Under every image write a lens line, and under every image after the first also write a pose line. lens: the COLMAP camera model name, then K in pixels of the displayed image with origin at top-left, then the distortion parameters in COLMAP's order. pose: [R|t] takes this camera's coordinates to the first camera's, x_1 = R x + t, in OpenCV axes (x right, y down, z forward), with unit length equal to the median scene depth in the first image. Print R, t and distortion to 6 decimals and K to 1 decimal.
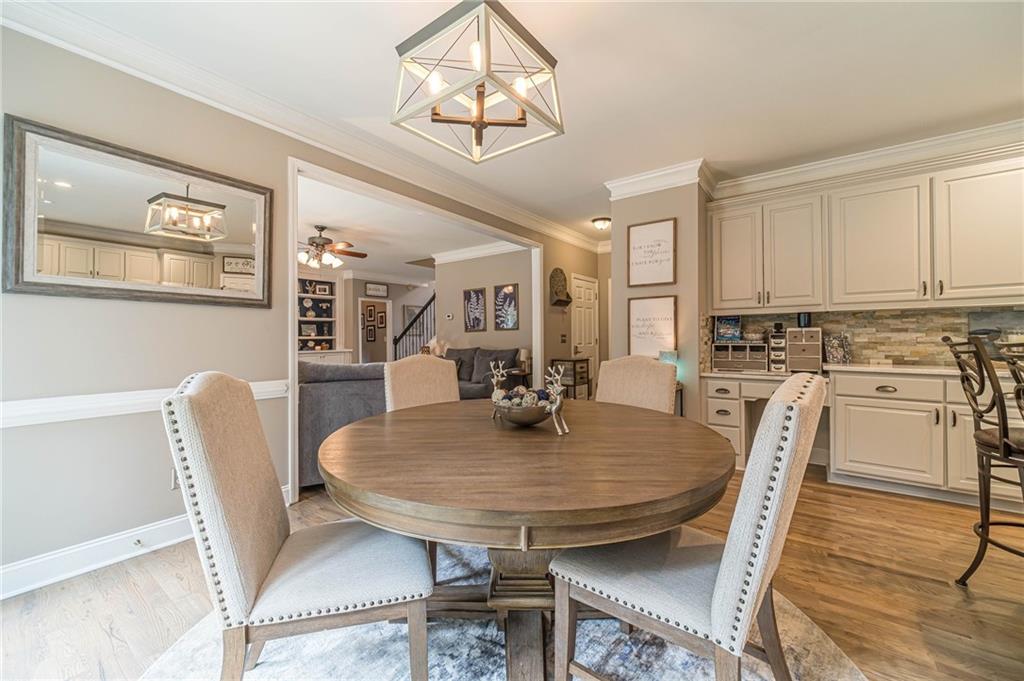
lens RADIAL K [[401.6, 0, 516.3], [0, 401.6, 336.9], [0, 0, 1]] dist [0.007216, -0.000046]
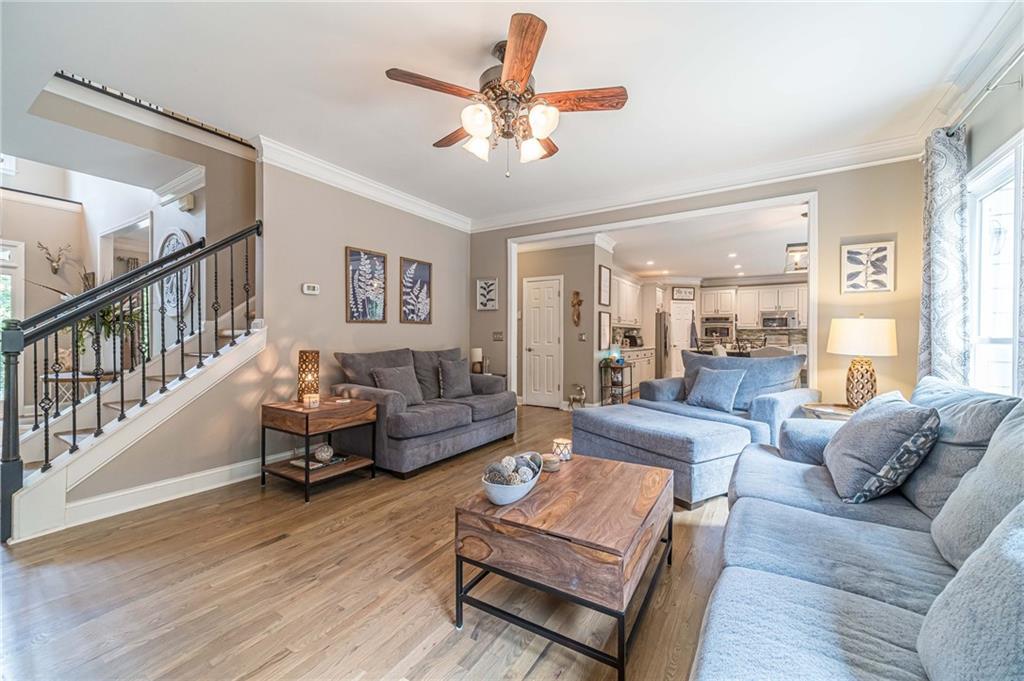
lens RADIAL K [[401.6, 0, 518.1], [0, 401.6, 337.4], [0, 0, 1]] dist [0.007216, -0.000046]
pose [[-0.105199, 0.000267, 0.994451, -0.714861], [-0.011585, 0.999932, -0.001494, 0.006647], [-0.994384, -0.011678, -0.105189, 0.842267]]
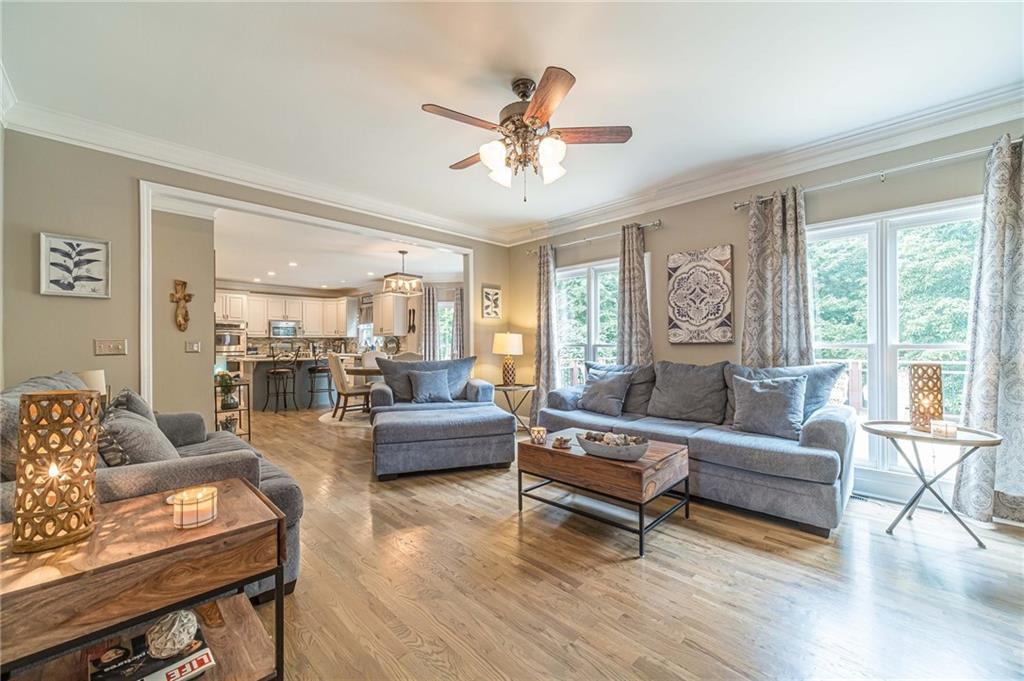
lens RADIAL K [[401.6, 0, 519.6], [0, 401.6, 345.8], [0, 0, 1]] dist [0.007216, -0.000046]
pose [[-0.993225, 0.006851, 0.116009, -0.415490], [0.006369, 0.999969, -0.004527, 0.007283], [-0.116036, -0.003758, -0.993238, 1.186904]]
